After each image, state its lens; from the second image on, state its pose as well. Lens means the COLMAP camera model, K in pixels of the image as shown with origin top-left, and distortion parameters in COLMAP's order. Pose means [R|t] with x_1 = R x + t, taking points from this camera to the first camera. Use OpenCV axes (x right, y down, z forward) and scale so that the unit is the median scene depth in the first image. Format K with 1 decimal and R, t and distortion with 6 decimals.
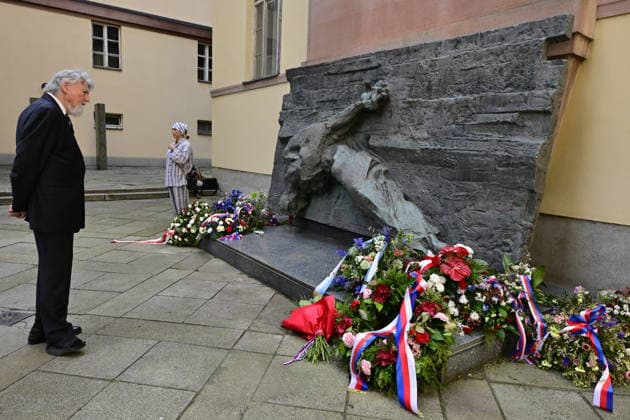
lens RADIAL K [[411.7, 0, 315.0], [0, 411.7, 210.0], [0, 0, 1]] dist [-0.013439, -0.006004]
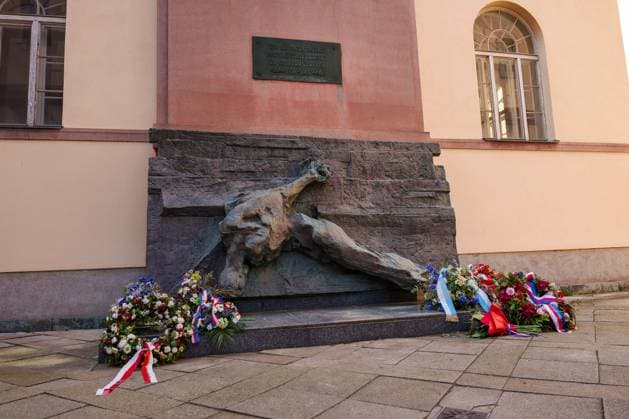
lens RADIAL K [[411.1, 0, 314.5], [0, 411.1, 209.5], [0, 0, 1]] dist [-0.013439, -0.006004]
pose [[0.386108, 0.051202, 0.921031, -1.003838], [0.188281, 0.973065, -0.133025, -0.023374], [-0.903034, 0.224775, 0.366068, 0.656682]]
